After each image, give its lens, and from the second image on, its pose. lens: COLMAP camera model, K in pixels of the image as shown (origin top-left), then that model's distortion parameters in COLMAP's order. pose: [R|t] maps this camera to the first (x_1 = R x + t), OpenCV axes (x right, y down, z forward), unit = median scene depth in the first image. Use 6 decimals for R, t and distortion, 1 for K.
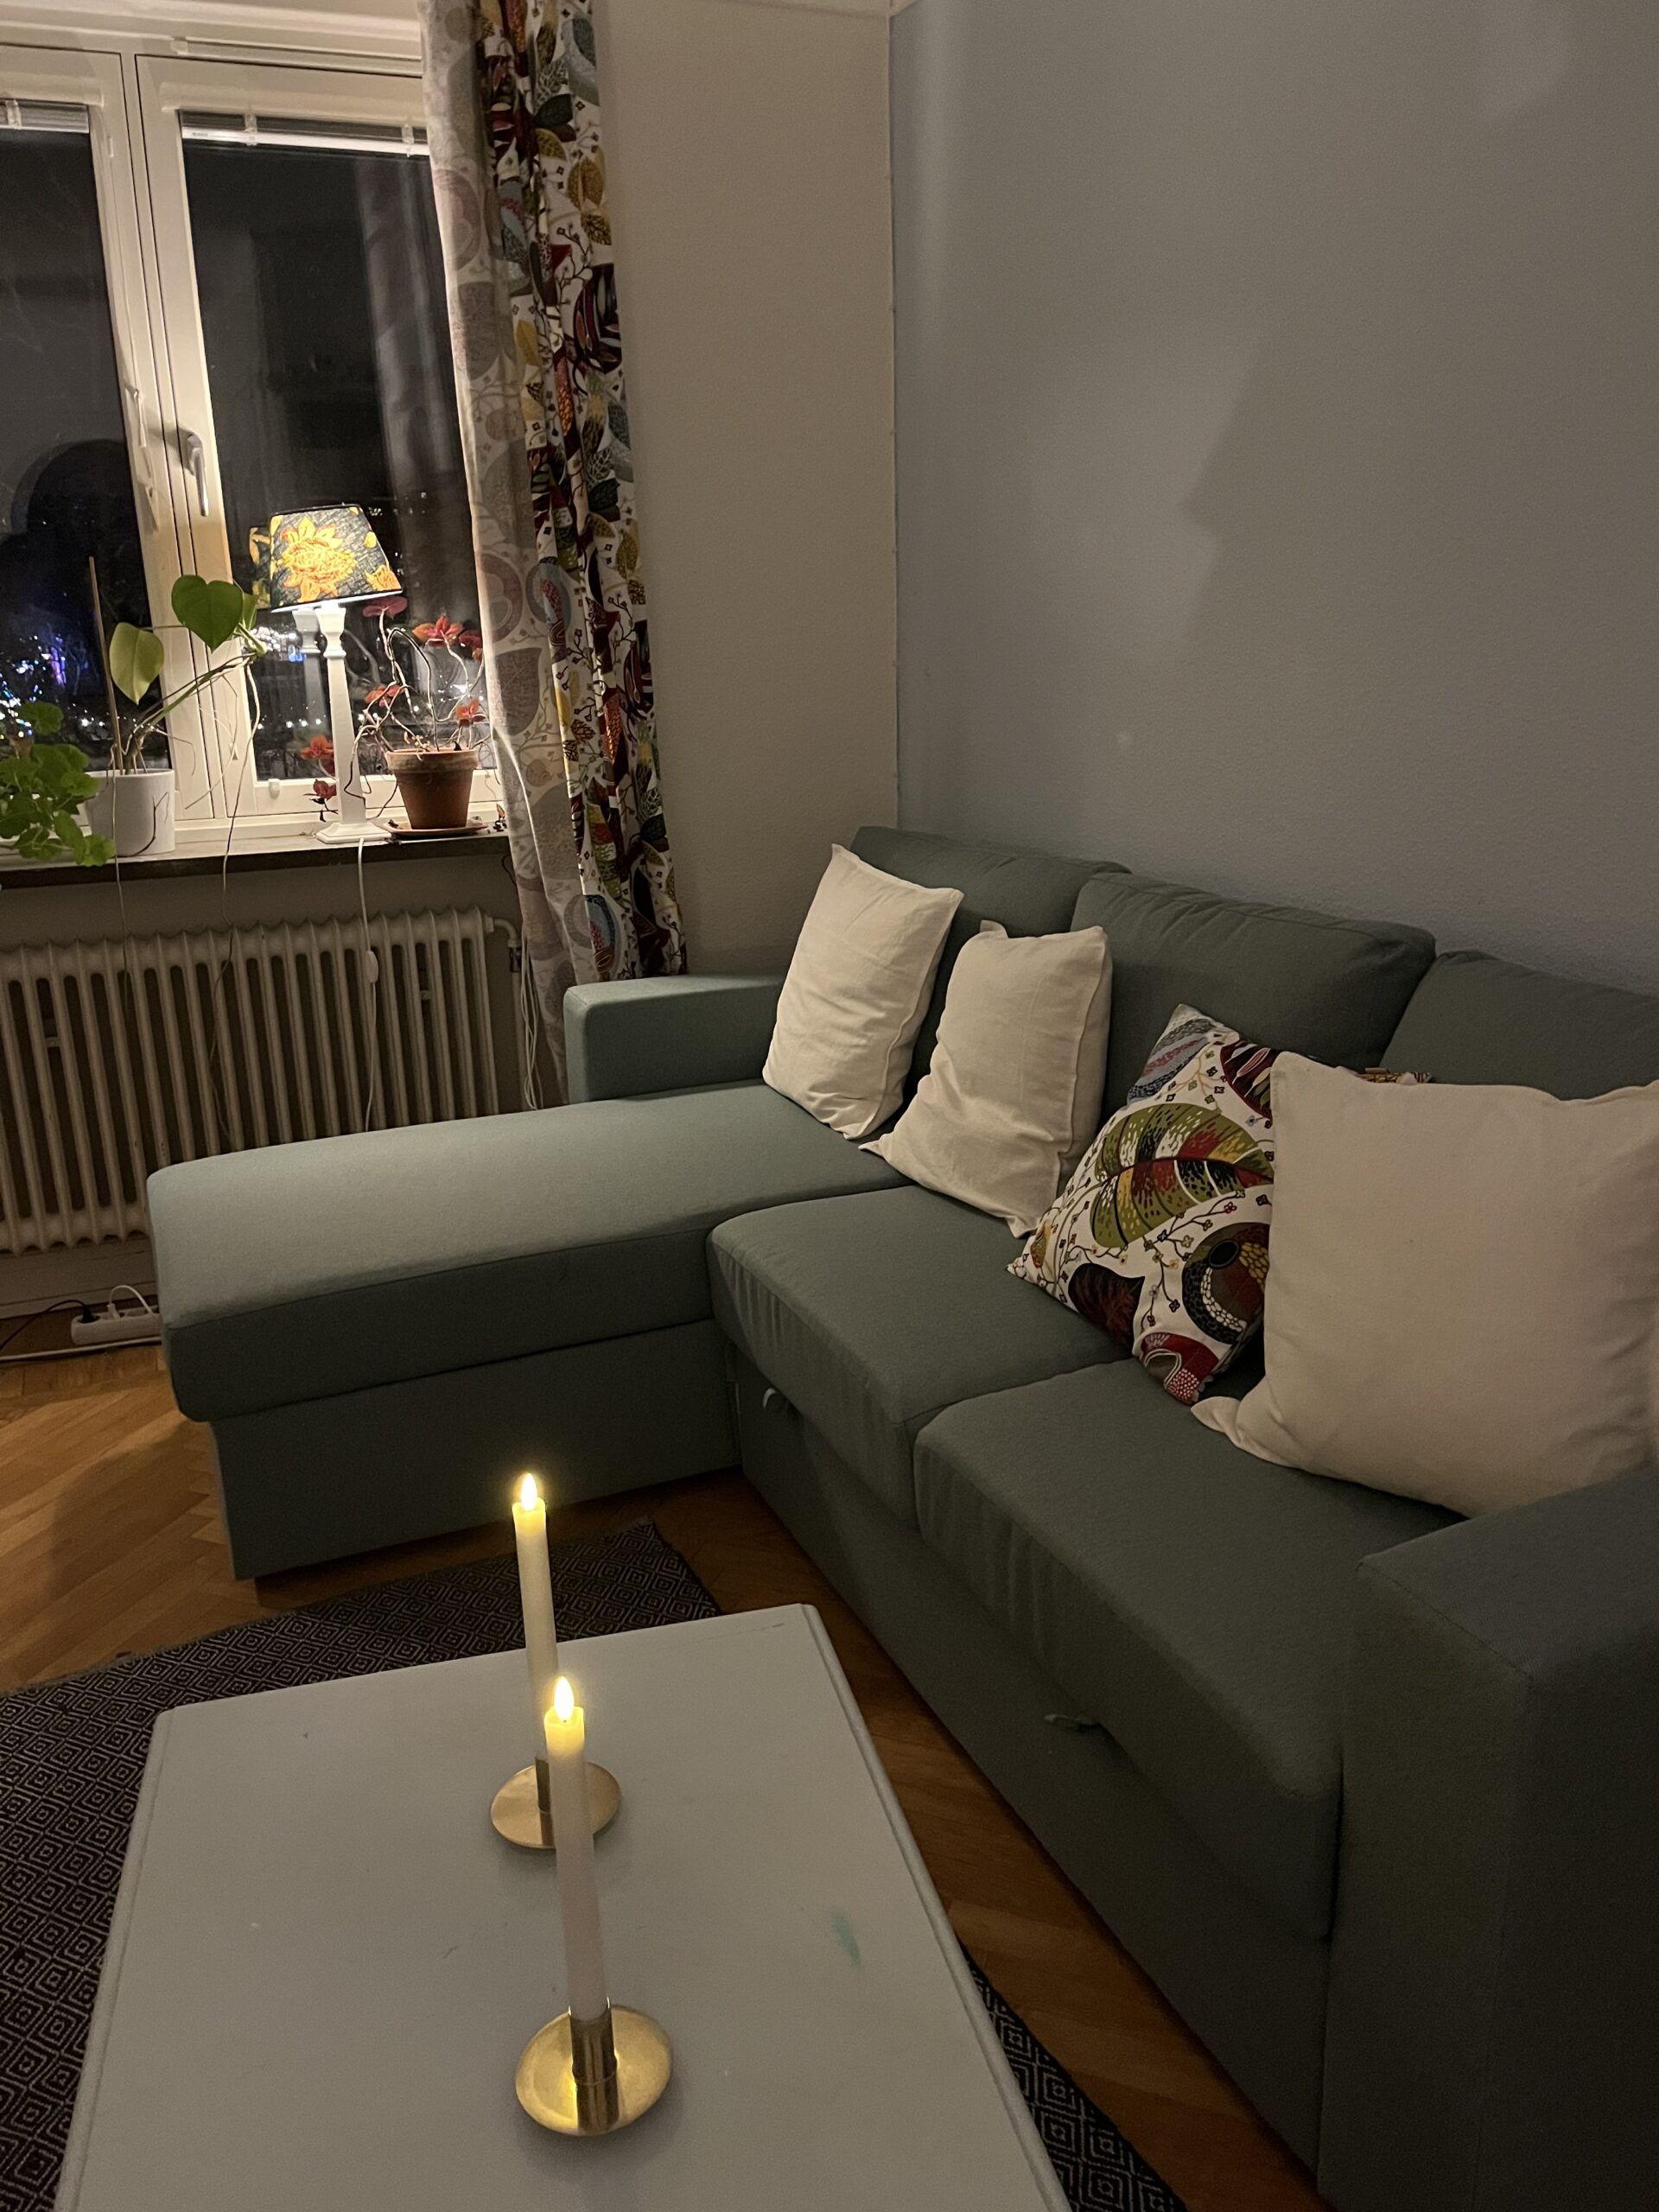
lens RADIAL K [[1704.6, 0, 829.5], [0, 1704.6, 1106.0], [0, 0, 1]] dist [0.050628, -0.001005]
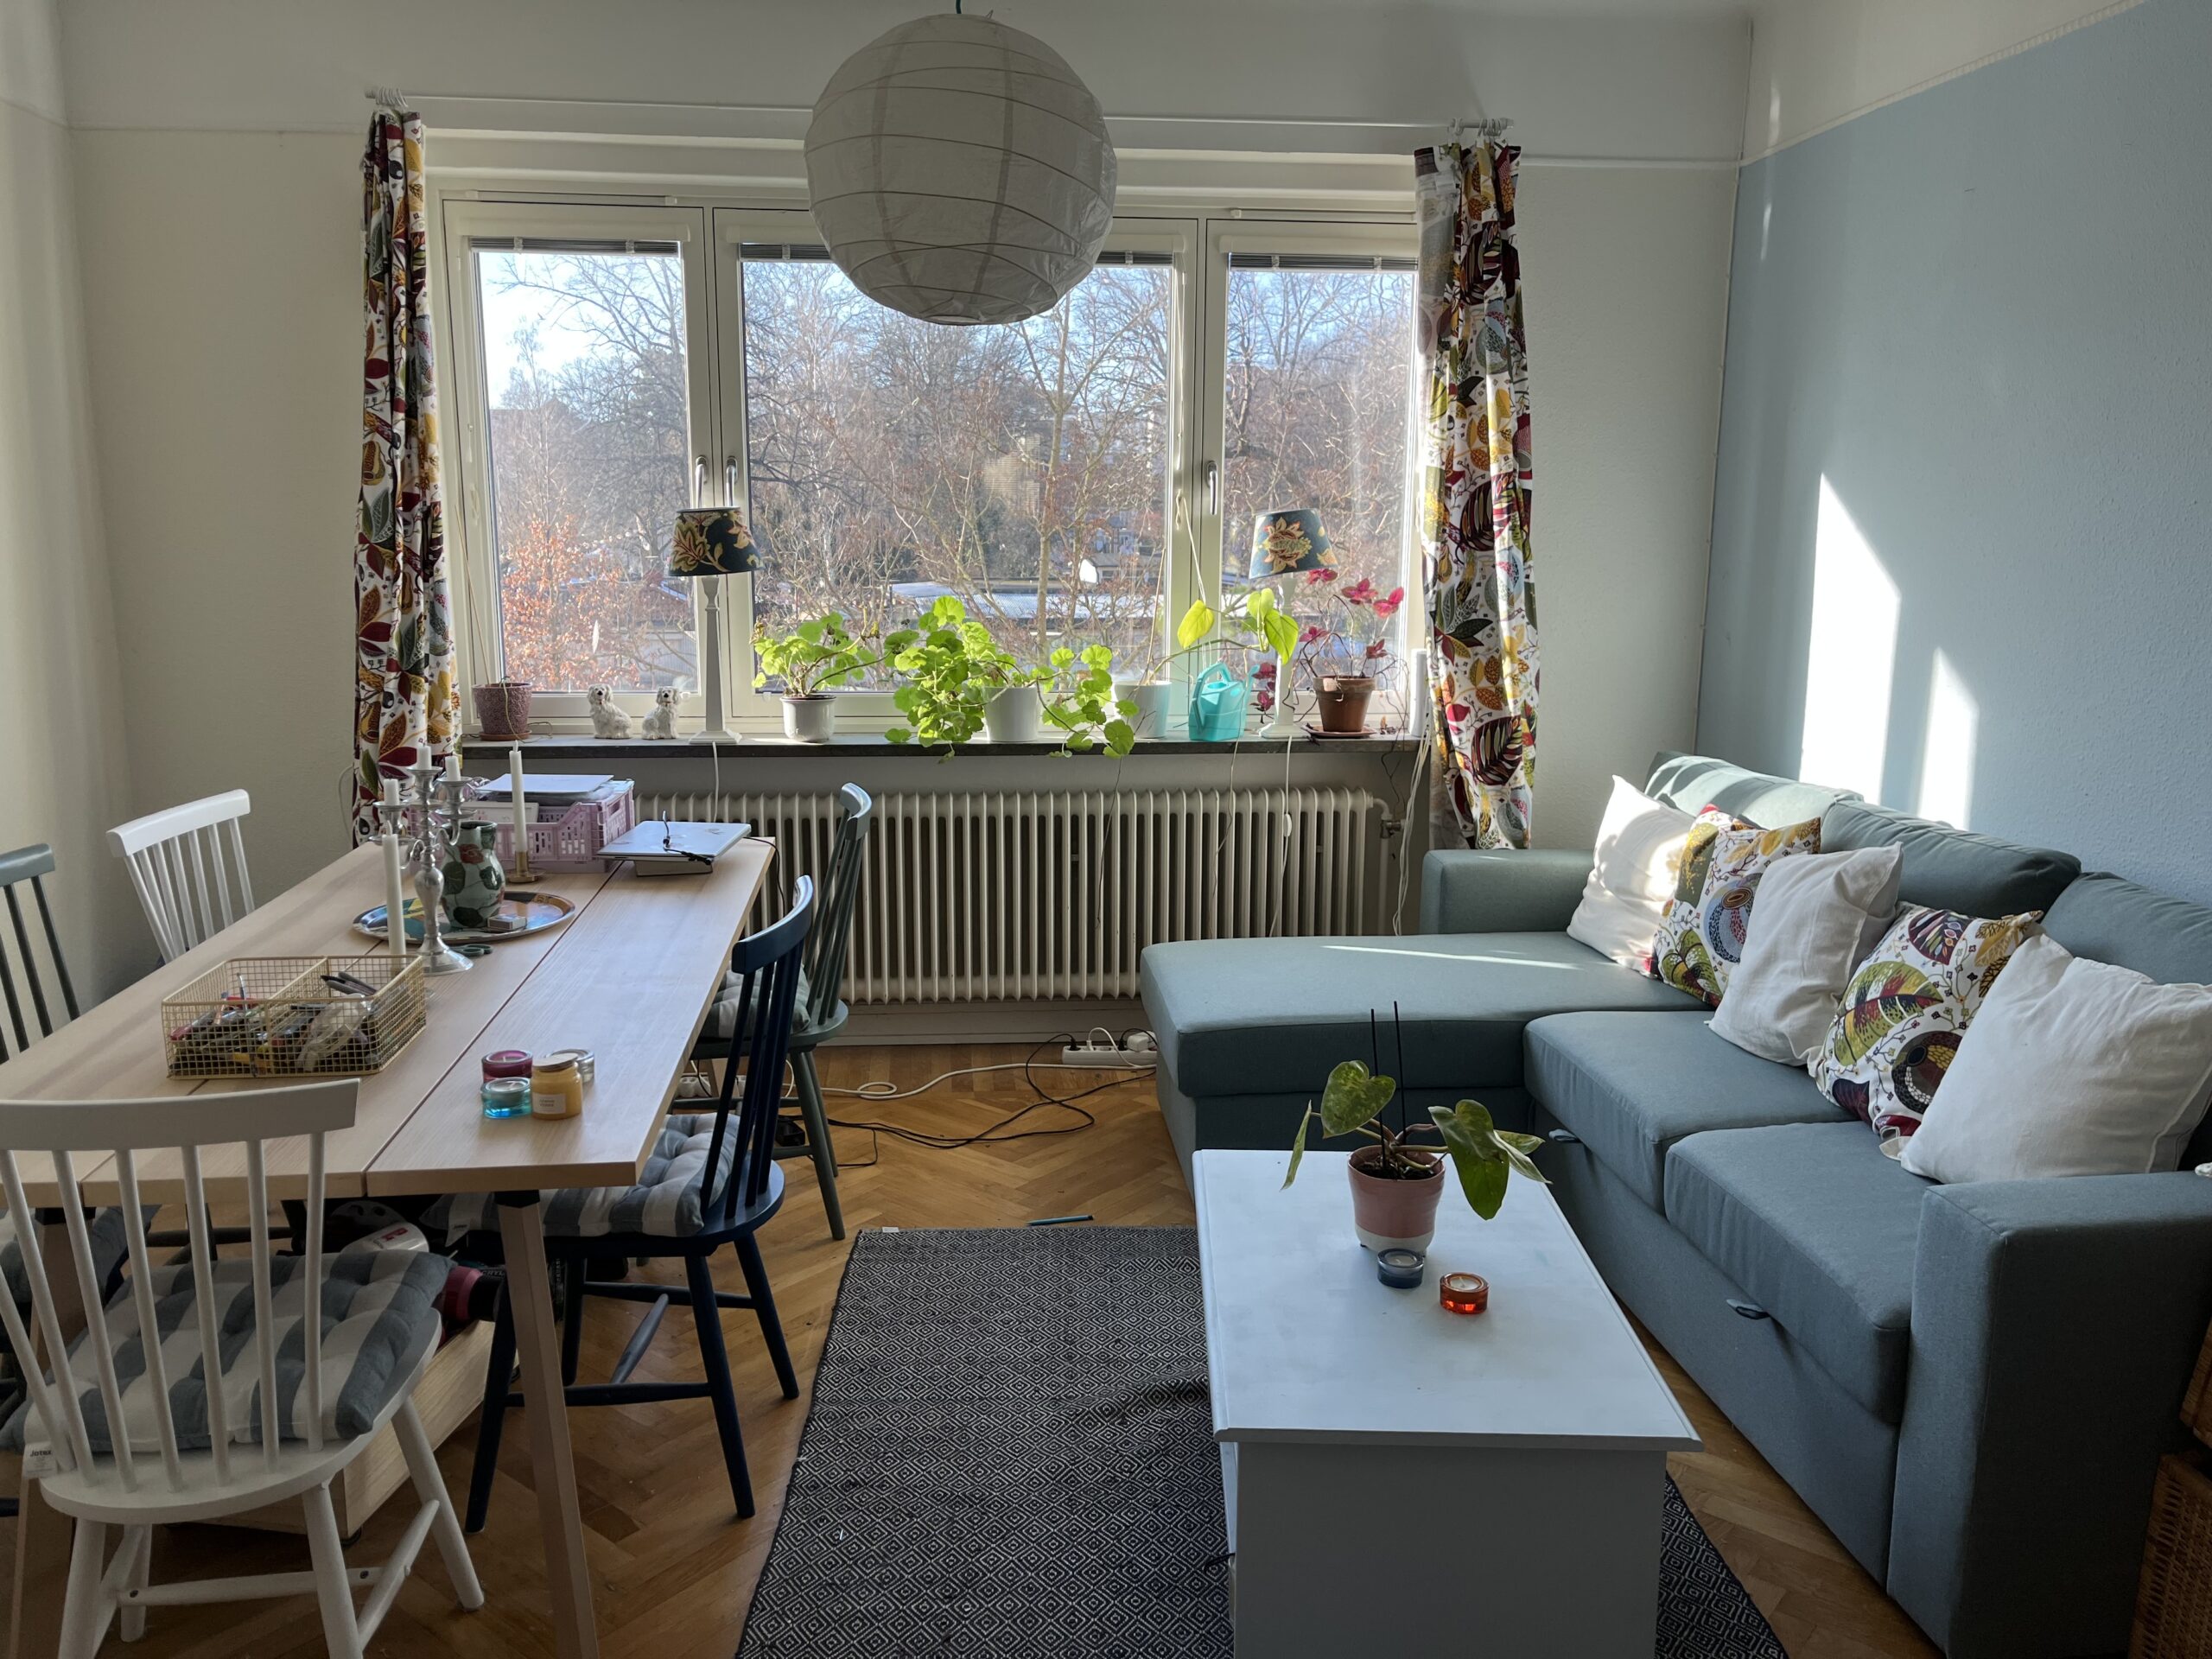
lens RADIAL K [[1704.6, 0, 1106.0], [0, 1704.6, 829.5], [0, 0, 1]] dist [0.050628, -0.001005]
pose [[0.953757, 0.089680, -0.286890, -0.012628], [-0.118397, 0.989378, -0.084335, 0.091070], [0.276280, 0.114402, 0.954244, -0.595565]]
